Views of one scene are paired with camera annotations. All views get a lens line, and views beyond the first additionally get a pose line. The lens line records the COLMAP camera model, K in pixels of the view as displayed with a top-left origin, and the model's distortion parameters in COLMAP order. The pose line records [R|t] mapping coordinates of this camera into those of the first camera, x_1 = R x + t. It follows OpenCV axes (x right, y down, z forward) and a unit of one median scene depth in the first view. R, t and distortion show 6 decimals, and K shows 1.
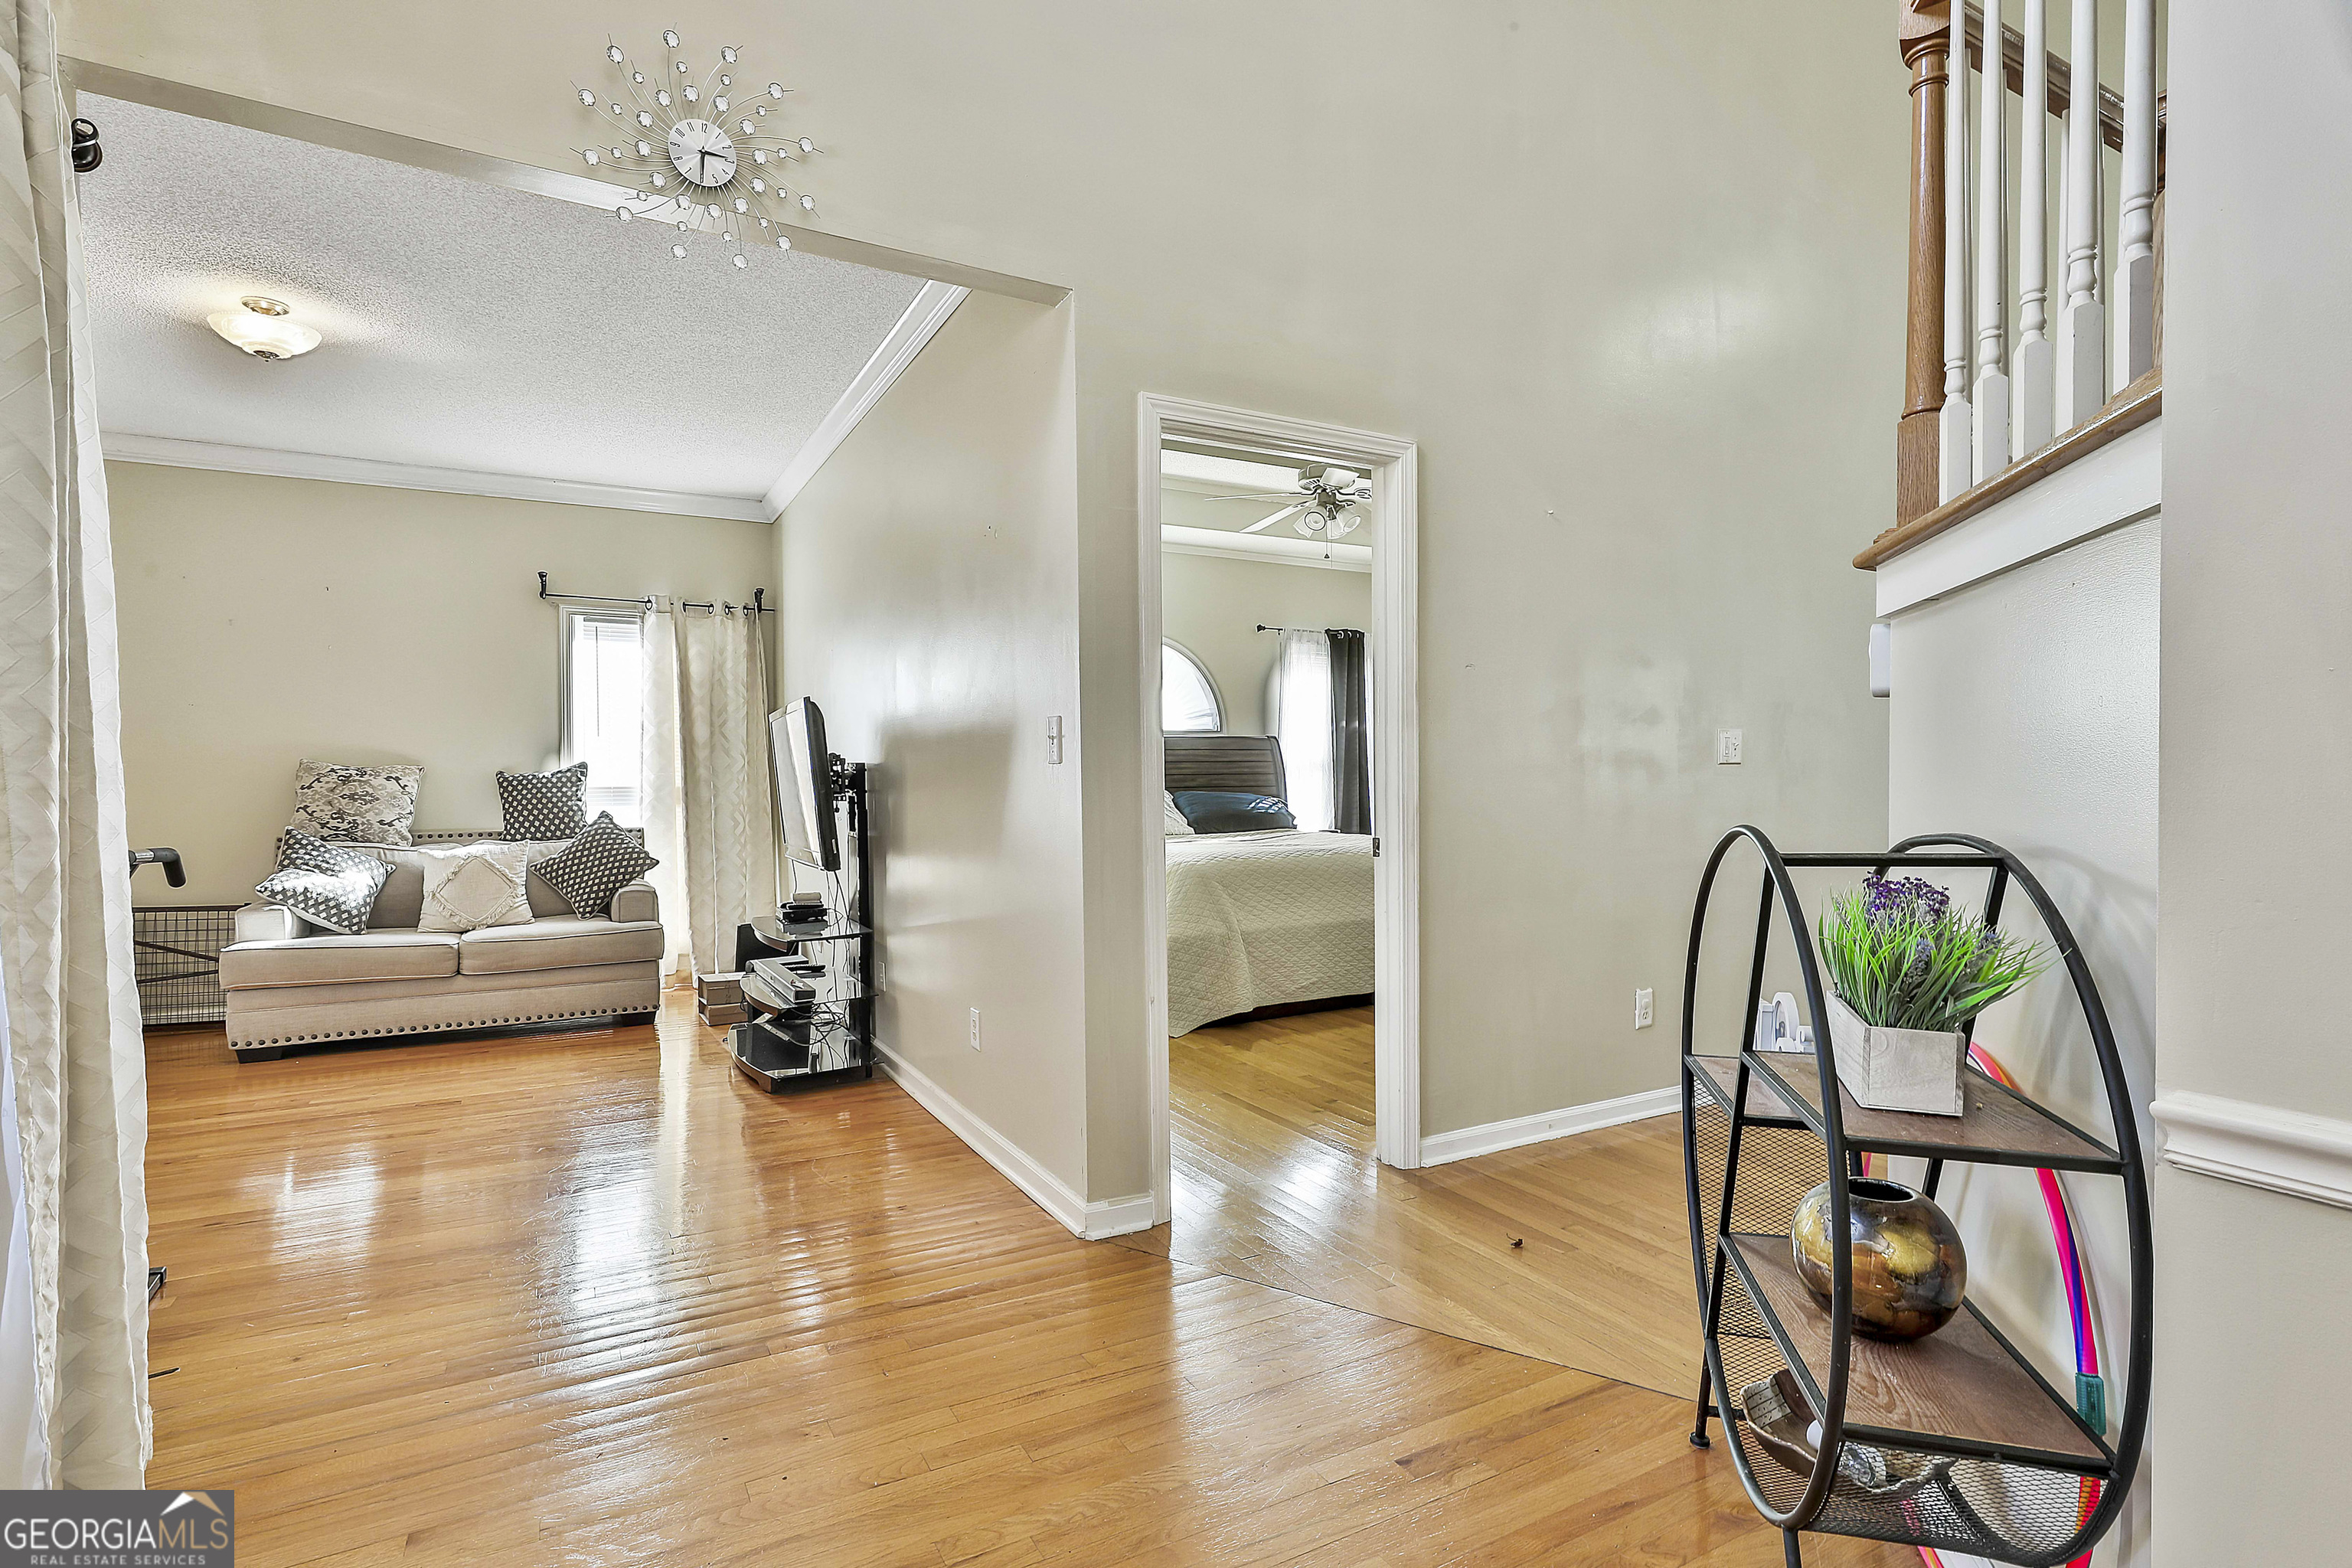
lens RADIAL K [[1130.6, 0, 1179.8], [0, 1130.6, 787.8], [0, 0, 1]] dist [-0.004892, 0.002115]
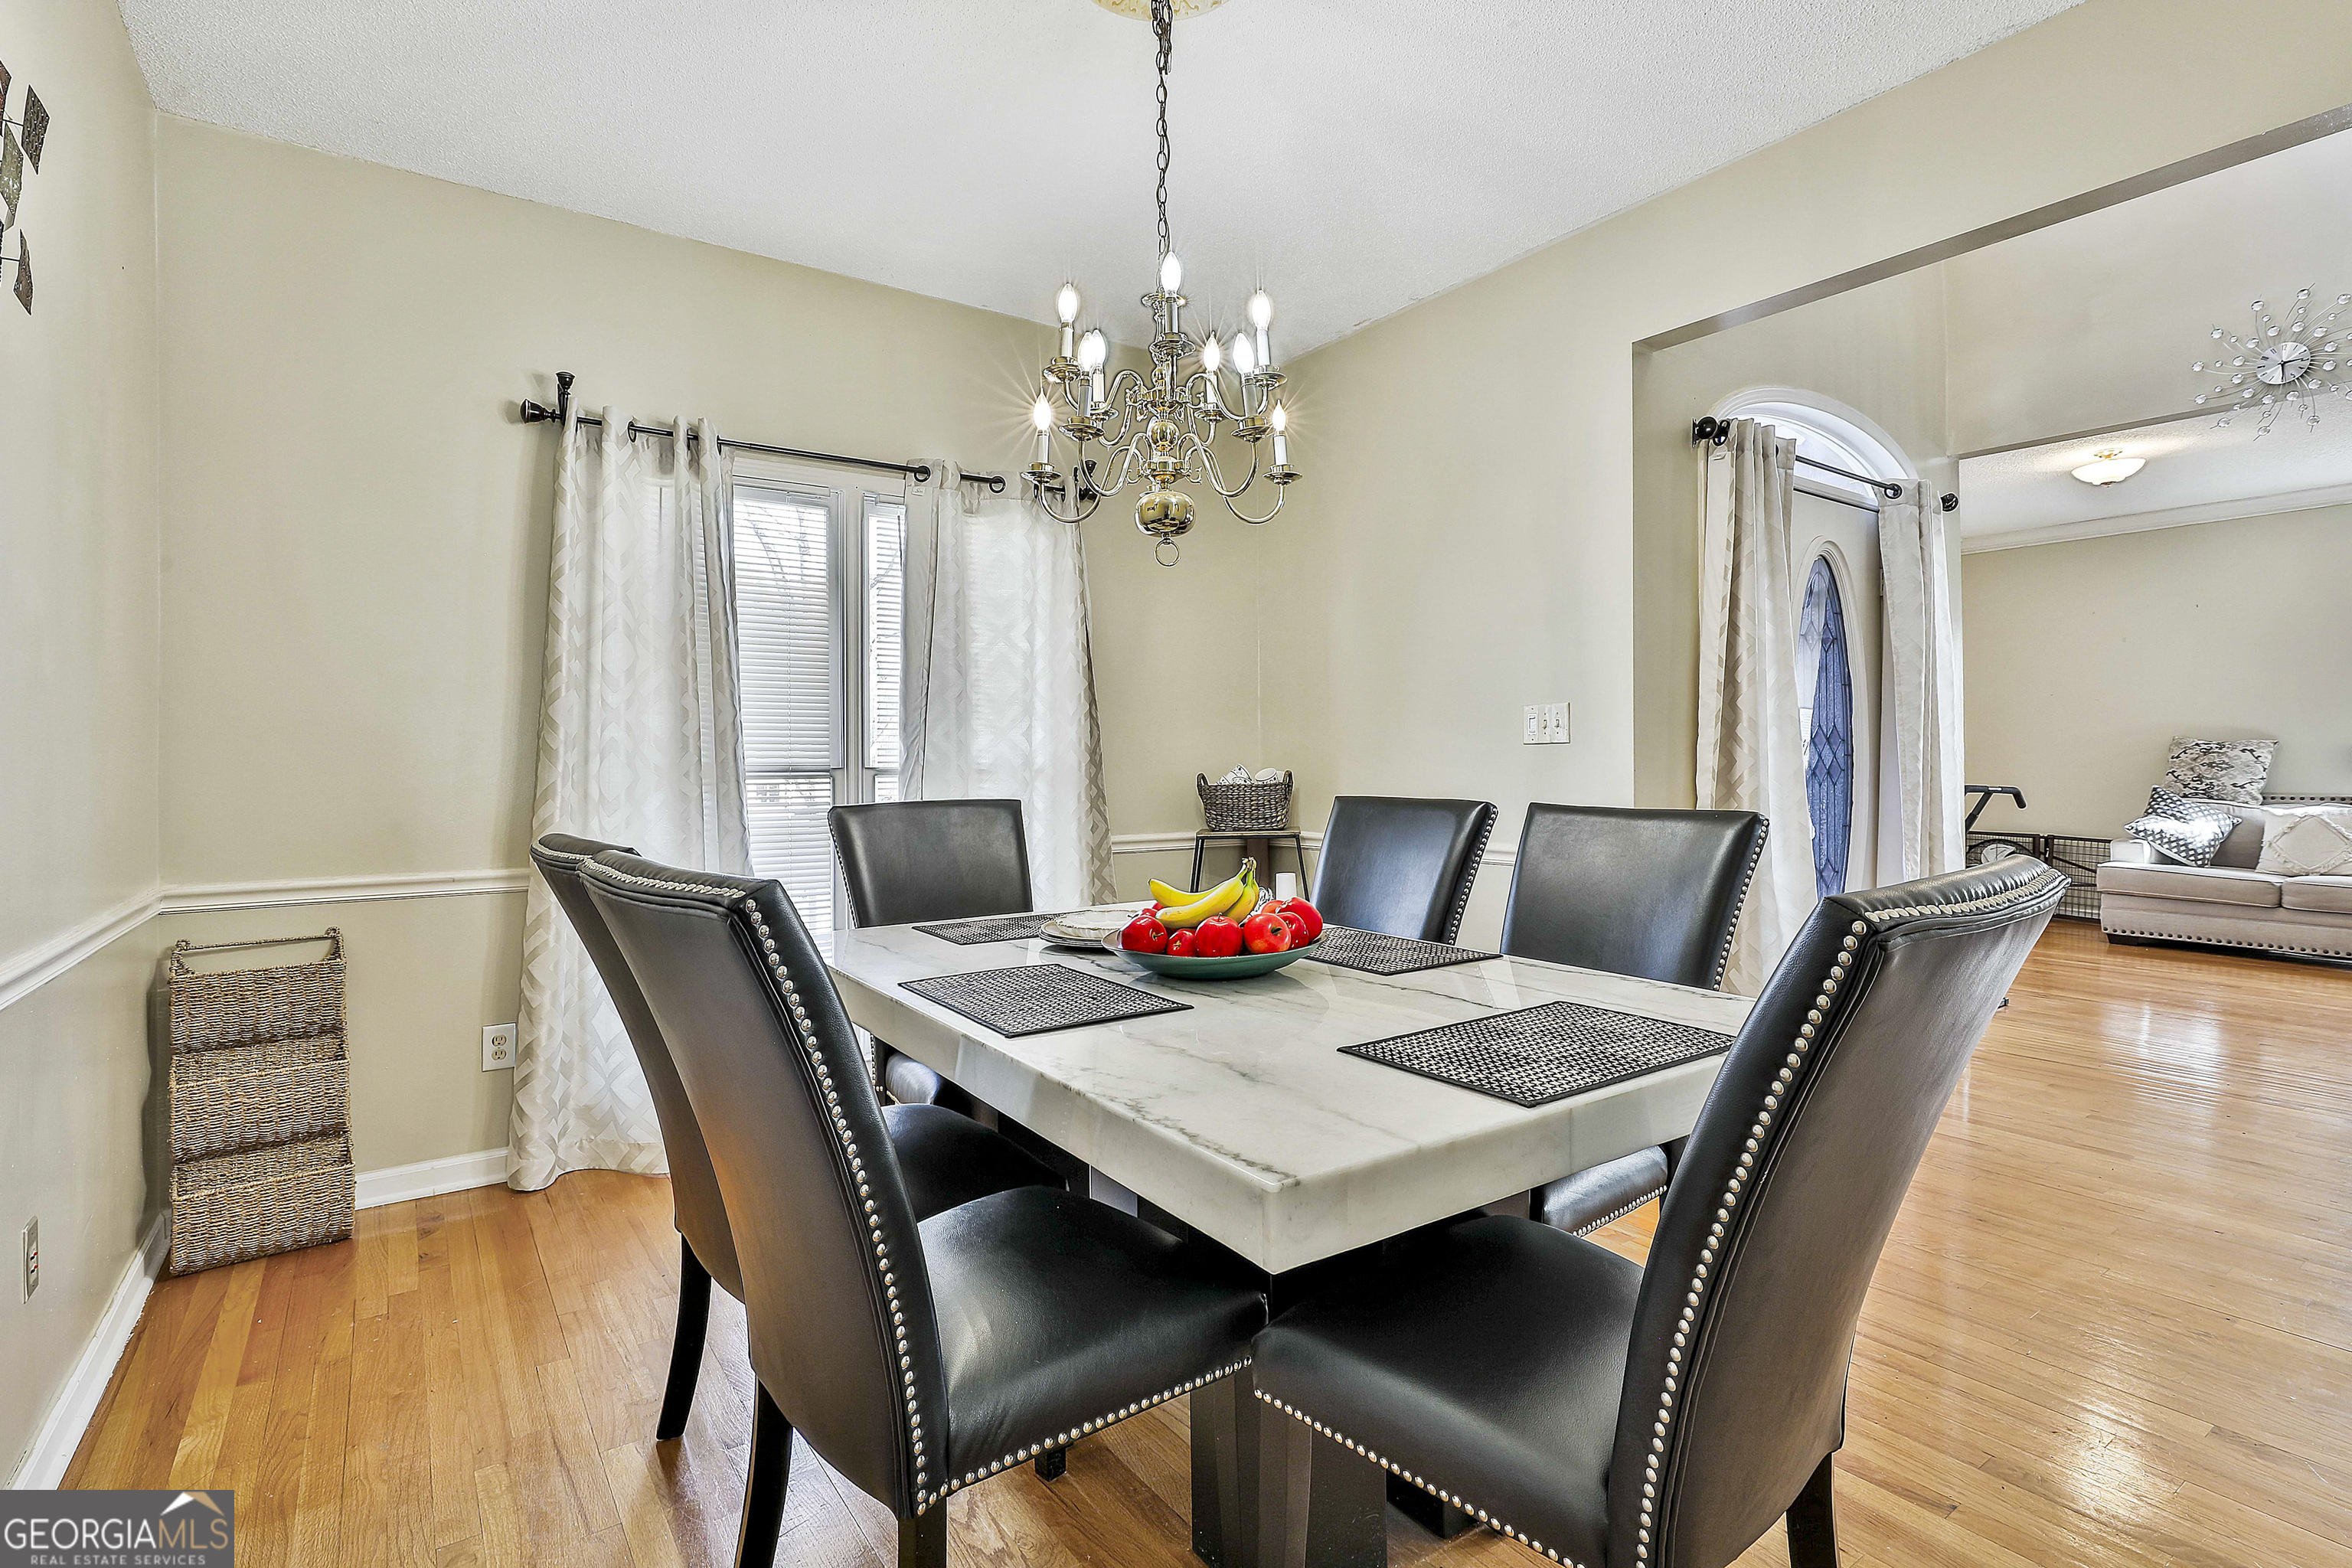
lens RADIAL K [[1130.6, 0, 1179.4], [0, 1130.6, 768.6], [0, 0, 1]] dist [-0.004892, 0.002115]
pose [[0.098172, 0.014716, -0.995061, 0.468588], [-0.006163, 0.999880, 0.014179, 0.001270], [0.995150, 0.004740, 0.098251, -0.328213]]
